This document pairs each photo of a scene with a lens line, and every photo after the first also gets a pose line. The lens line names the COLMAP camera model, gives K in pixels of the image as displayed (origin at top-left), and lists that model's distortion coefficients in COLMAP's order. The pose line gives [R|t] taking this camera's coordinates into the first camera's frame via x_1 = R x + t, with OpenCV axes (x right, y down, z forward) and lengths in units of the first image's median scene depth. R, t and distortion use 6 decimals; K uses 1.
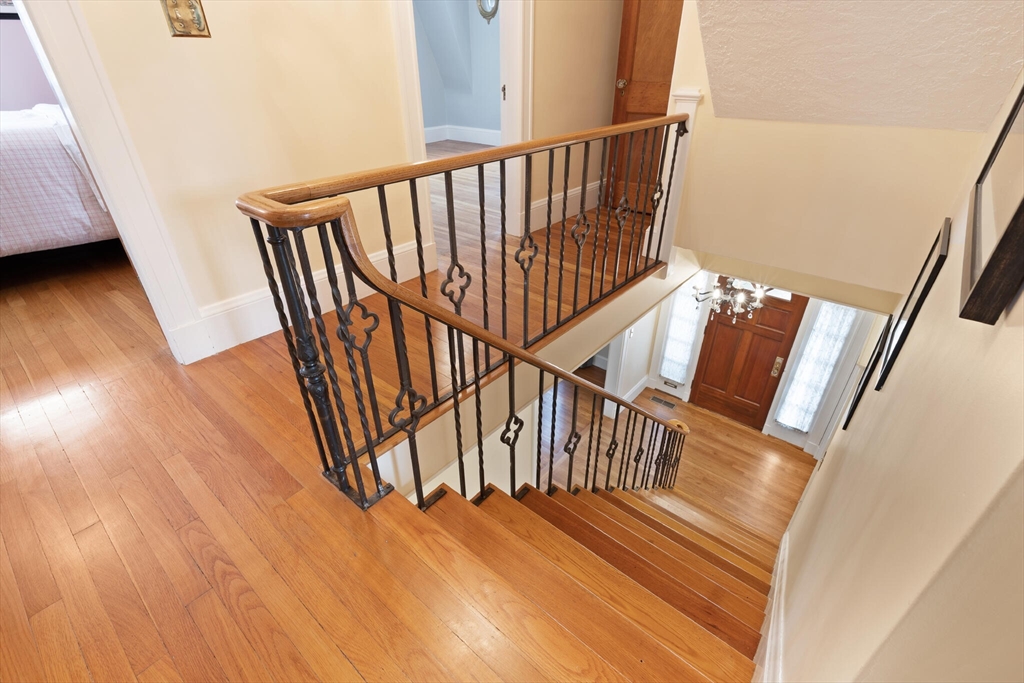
lens RADIAL K [[468.3, 0, 511.9], [0, 468.3, 338.7], [0, 0, 1]] dist [0.009114, -0.001827]
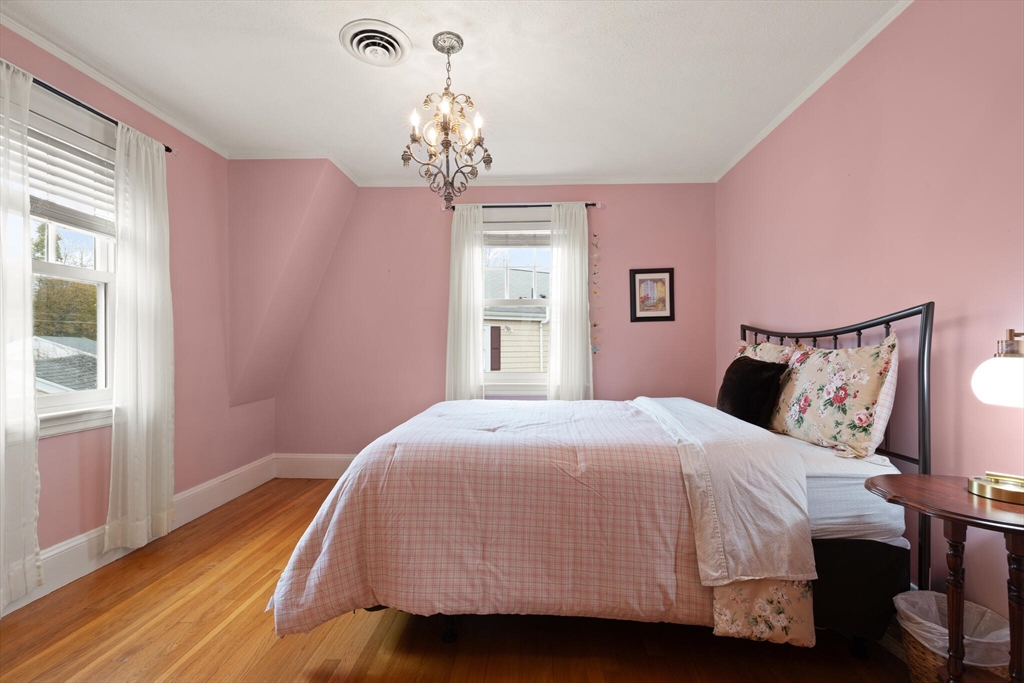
lens RADIAL K [[468.3, 0, 512.1], [0, 468.3, 343.5], [0, 0, 1]] dist [0.009114, -0.001827]
pose [[0.603362, -0.001278, -0.797466, -0.555996], [-0.410926, 0.856518, -0.312278, -0.255689], [0.683443, 0.516116, 0.516265, 0.390545]]
